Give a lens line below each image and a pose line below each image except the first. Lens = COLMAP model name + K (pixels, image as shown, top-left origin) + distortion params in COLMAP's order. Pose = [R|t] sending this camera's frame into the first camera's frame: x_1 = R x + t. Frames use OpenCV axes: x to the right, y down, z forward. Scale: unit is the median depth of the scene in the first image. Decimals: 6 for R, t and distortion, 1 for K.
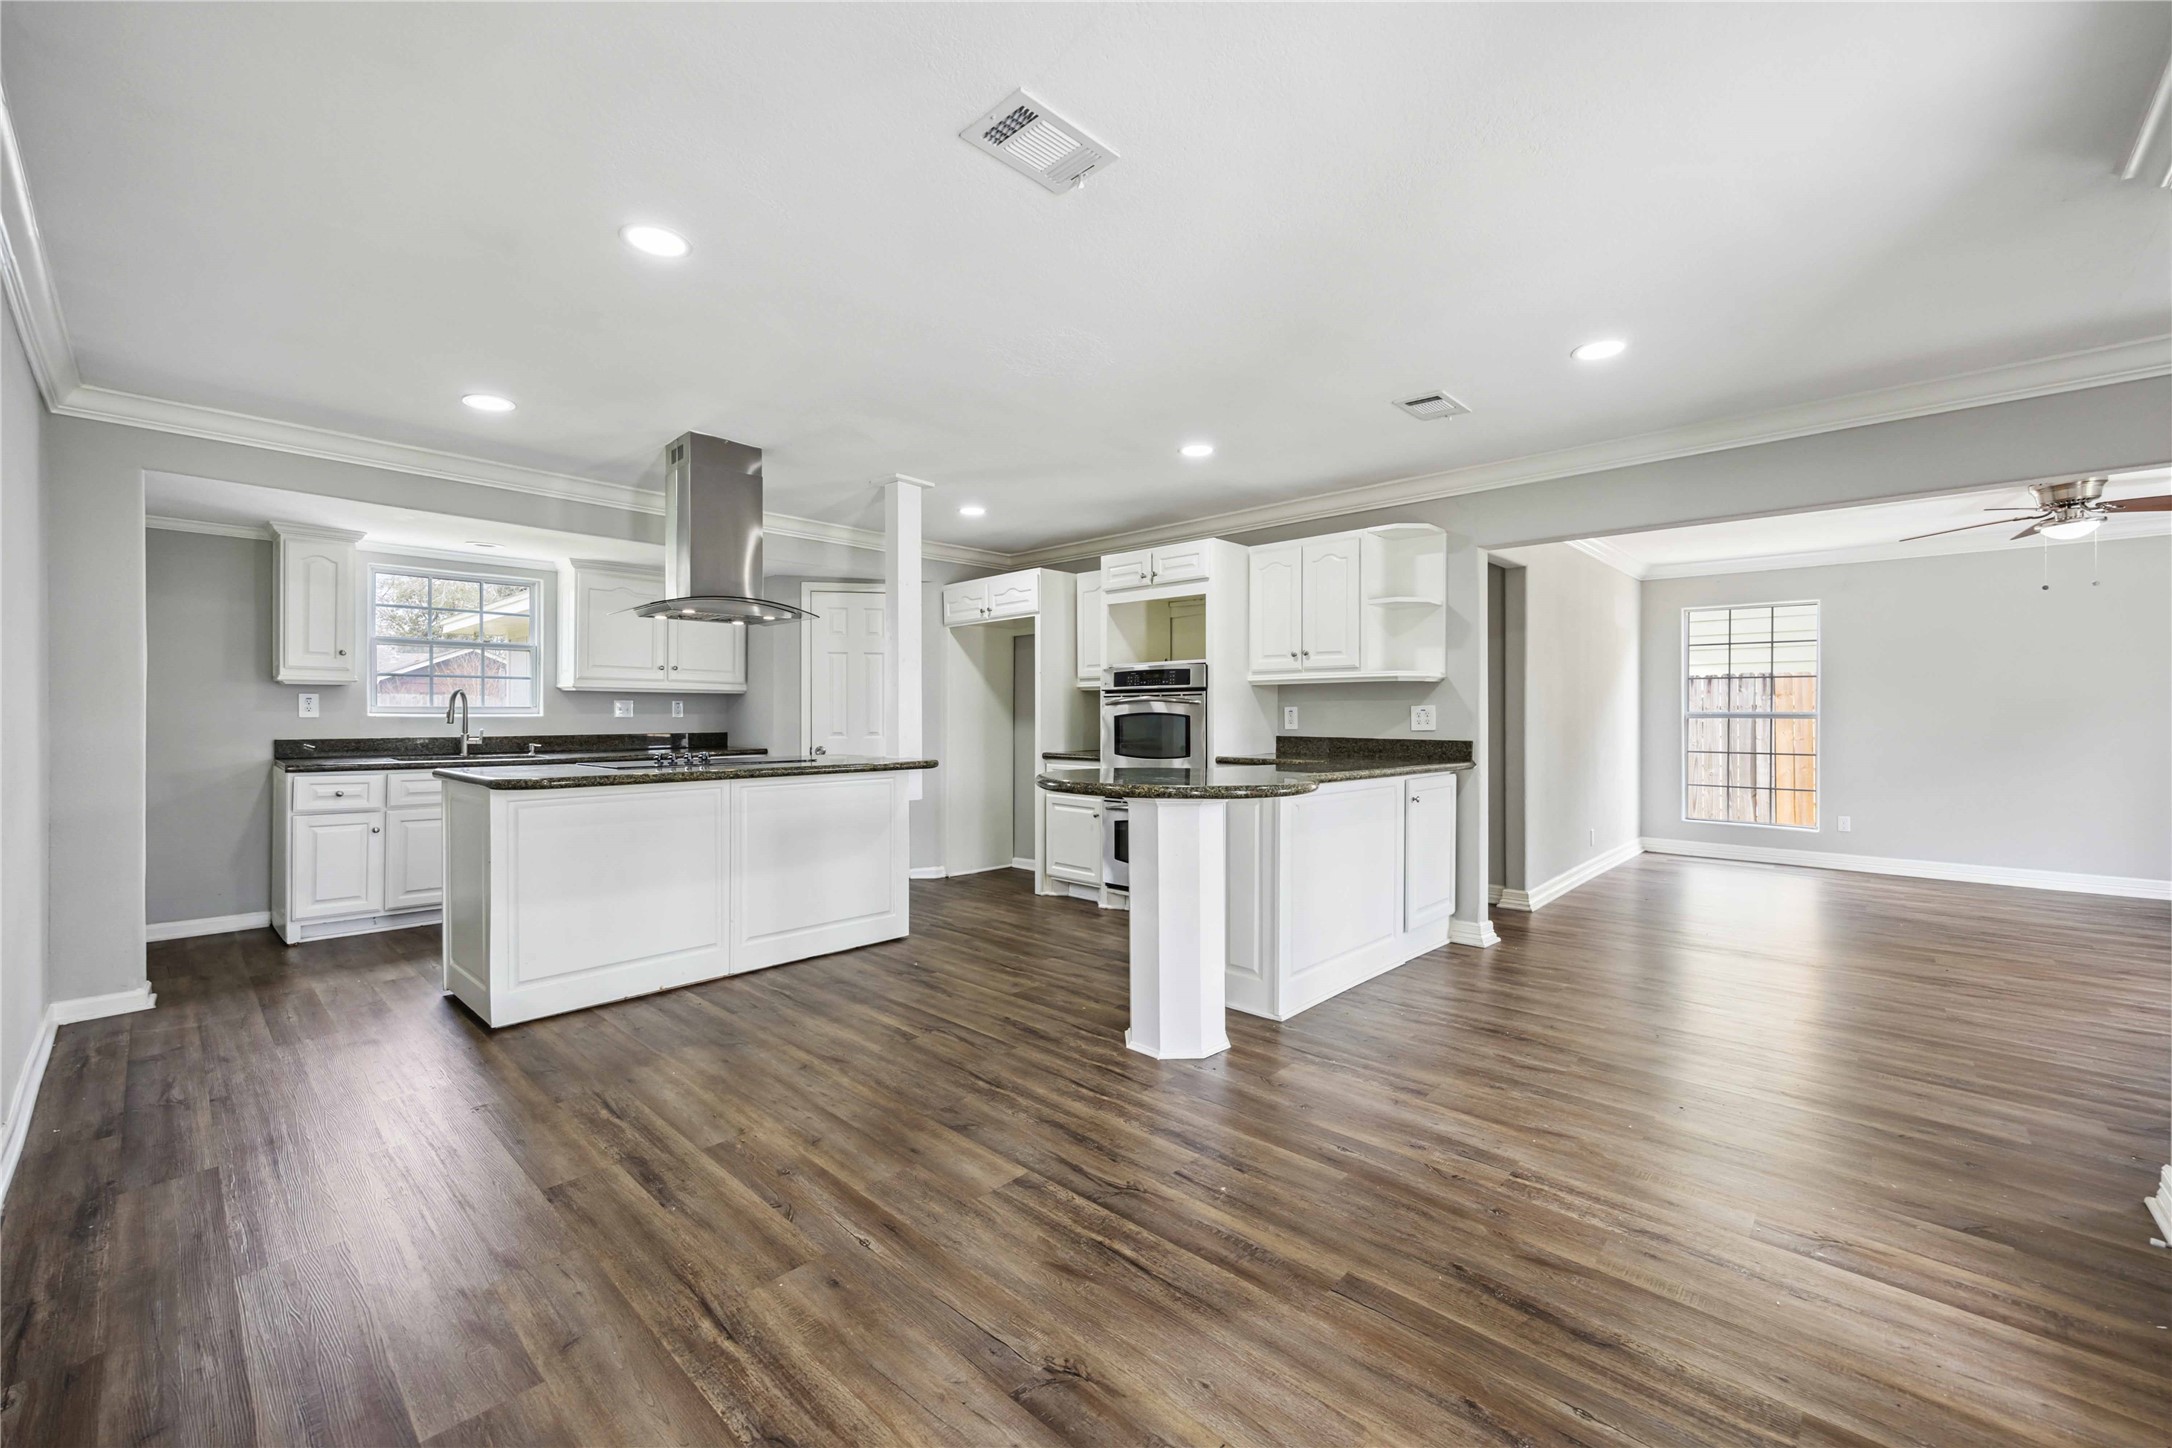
lens RADIAL K [[876.3, 0, 1086.8], [0, 876.3, 715.6], [0, 0, 1]] dist [0.001125, 0.000383]
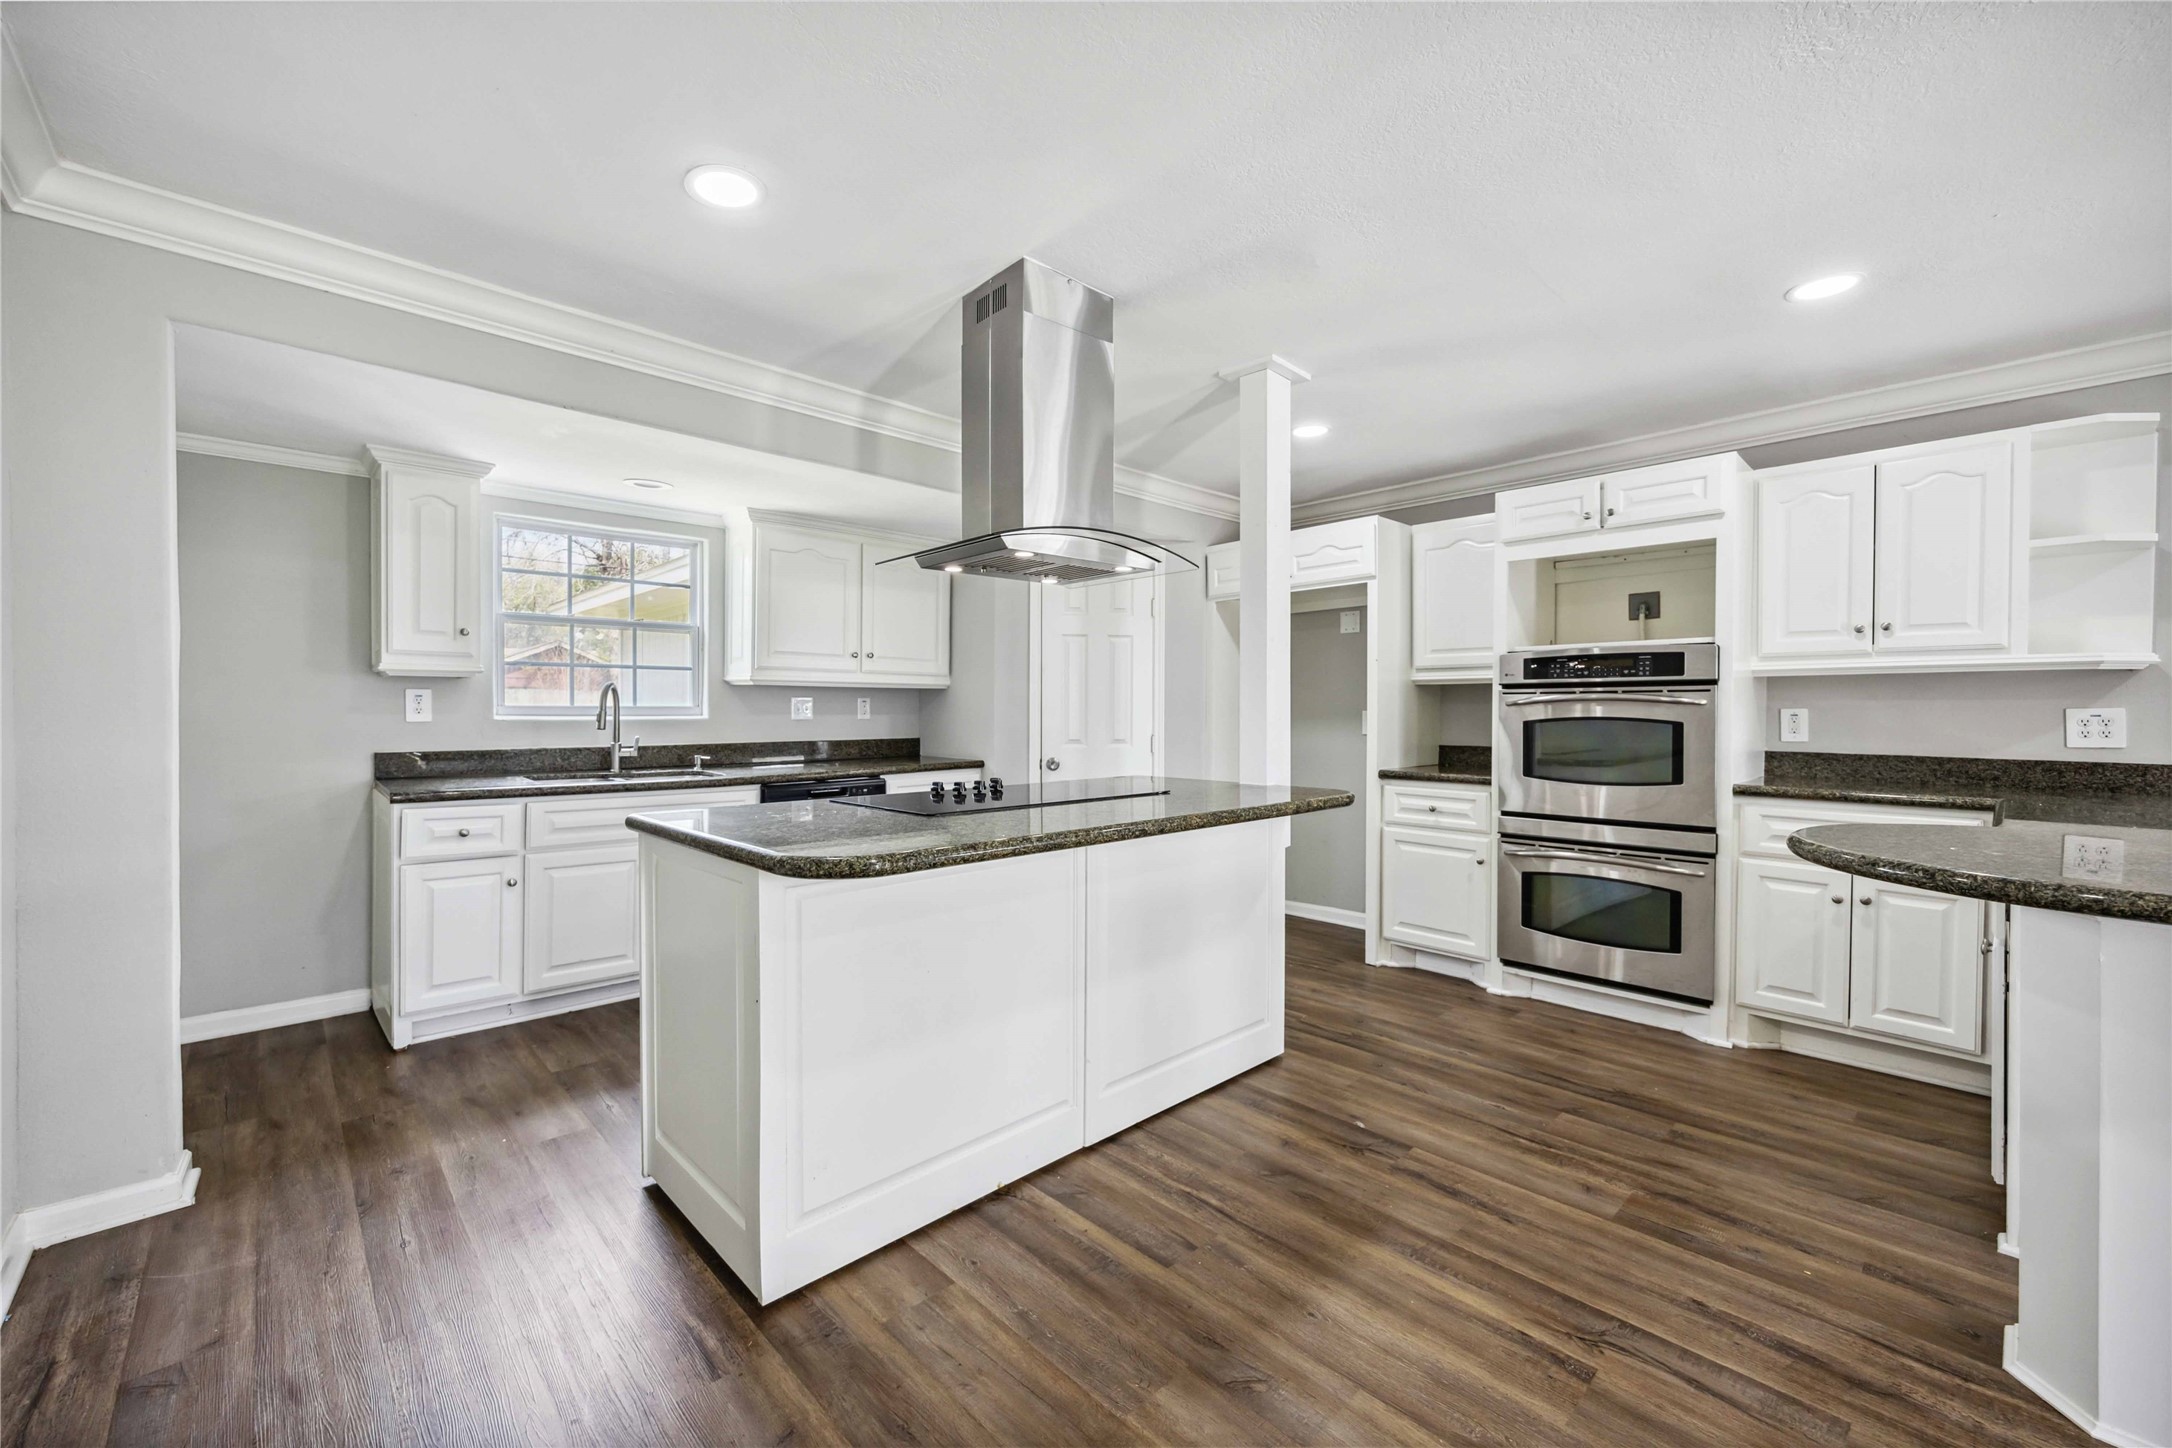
lens RADIAL K [[868.4, 0, 1086.5], [0, 868.4, 717.1], [0, 0, 1]] dist [0.000200, -0.000022]
pose [[0.998387, 0.002127, -0.056737, -0.320880], [-0.001702, 0.999970, 0.007529, -0.008698], [0.056751, -0.007420, 0.998361, 0.341778]]
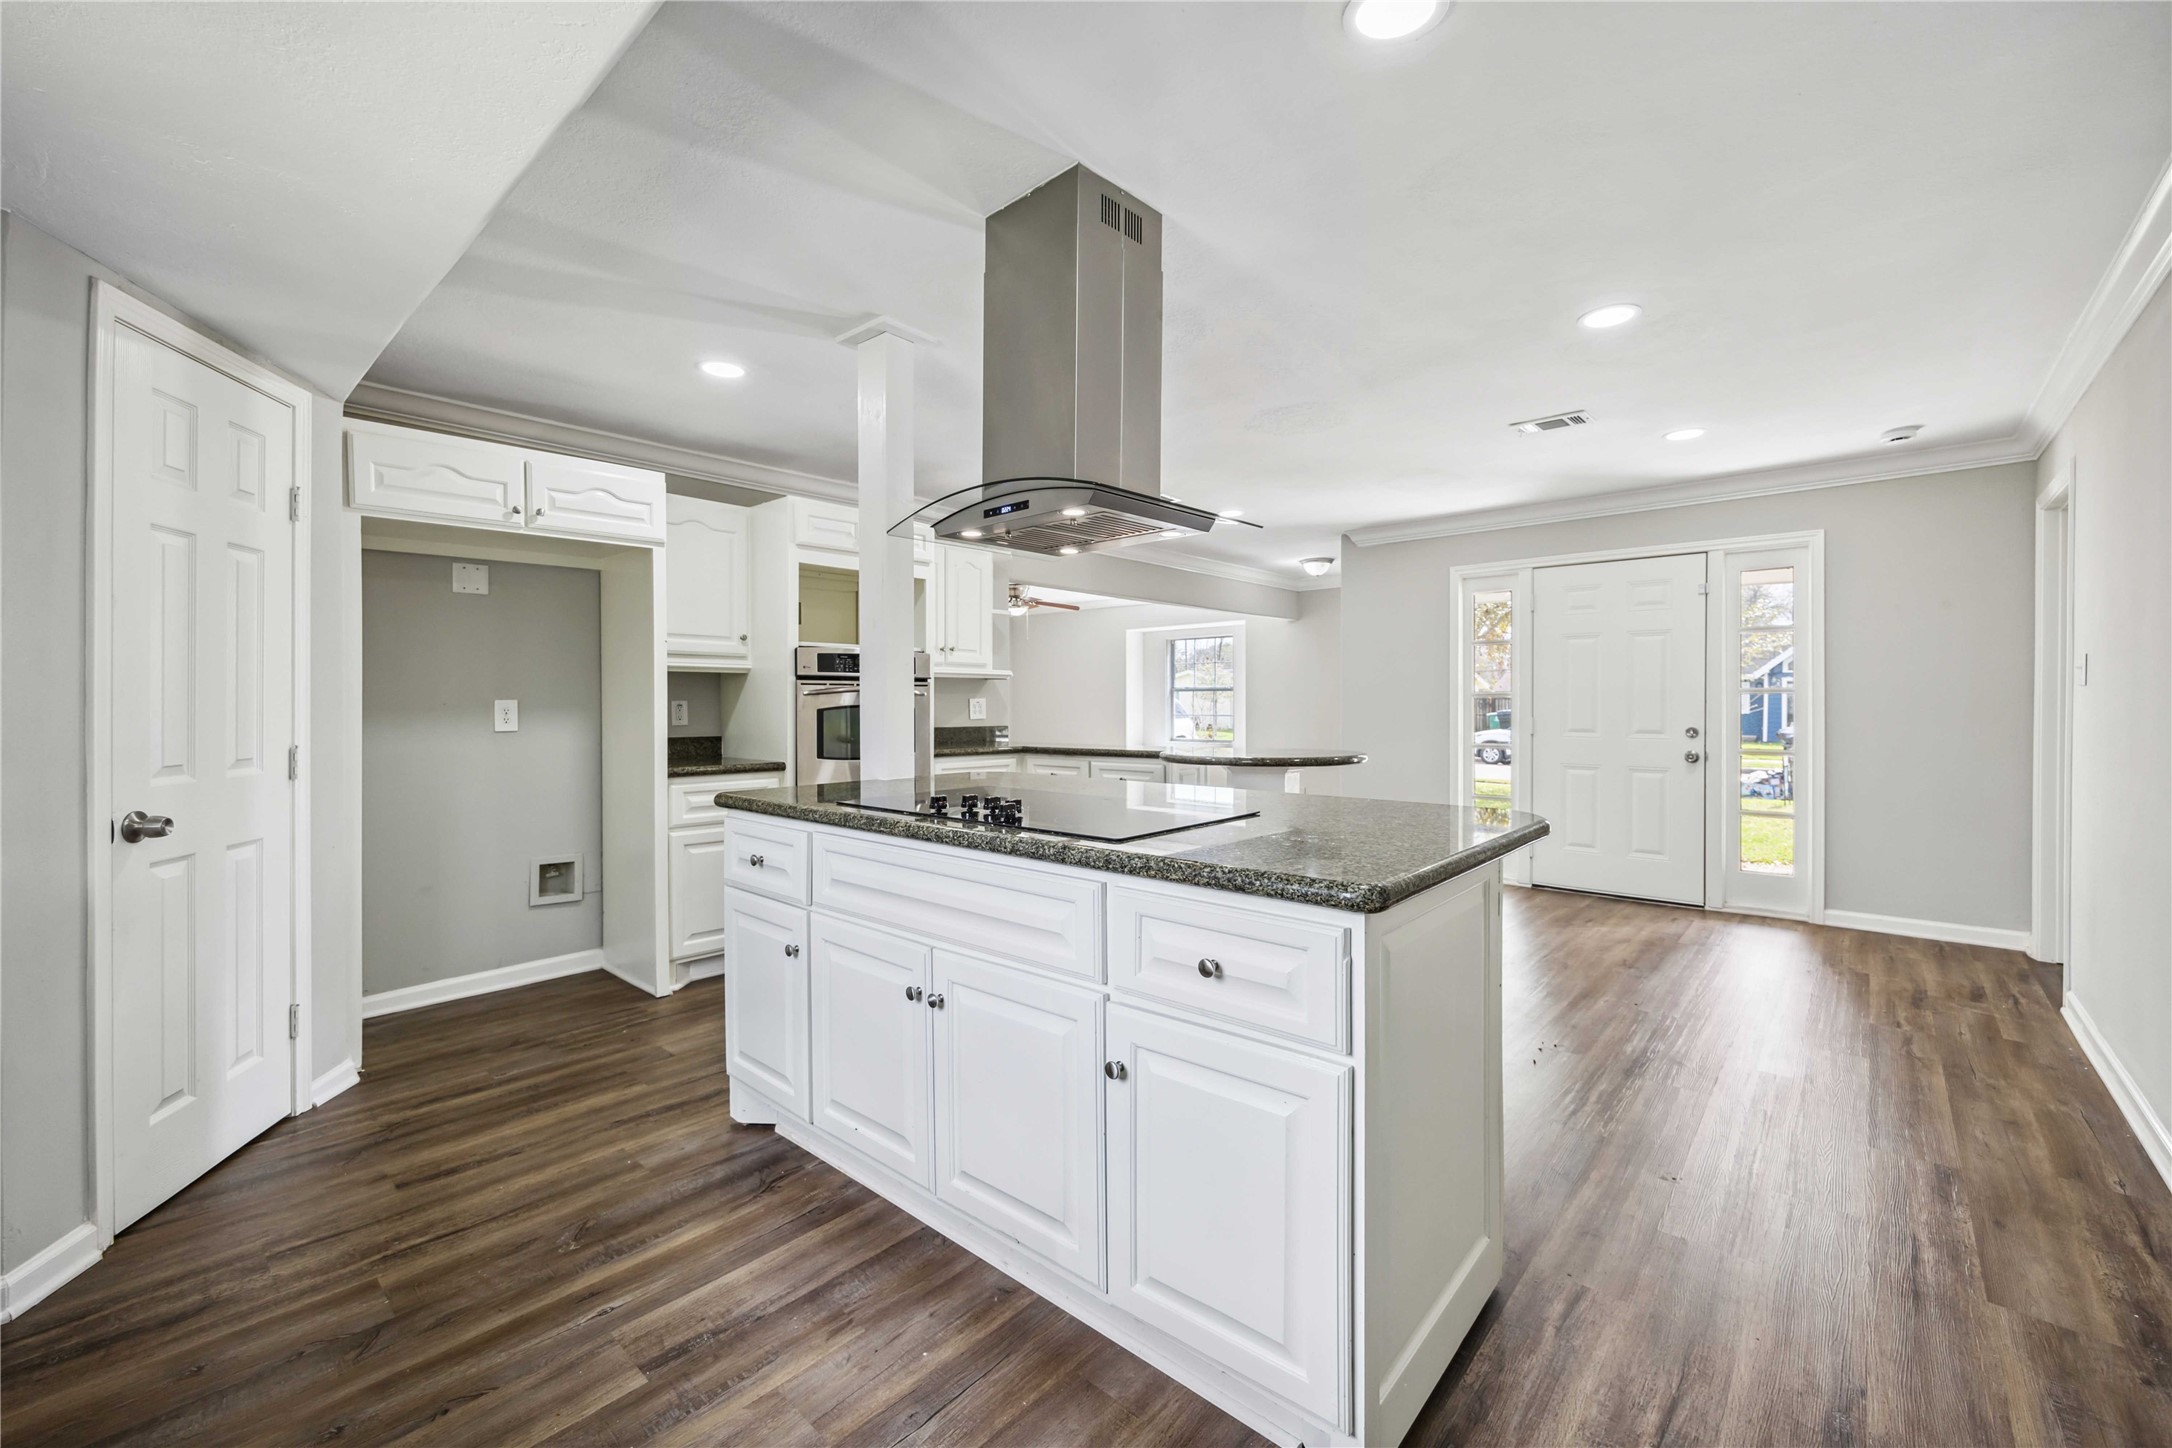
lens RADIAL K [[885.3, 0, 1083.9], [0, 885.3, 704.5], [0, 0, 1]] dist [0.000082, 0.000036]
pose [[-0.023624, -0.002518, 0.999718, -0.882027], [0.002792, 0.999993, 0.002585, -0.005969], [-0.999717, 0.002852, -0.023617, 0.913611]]
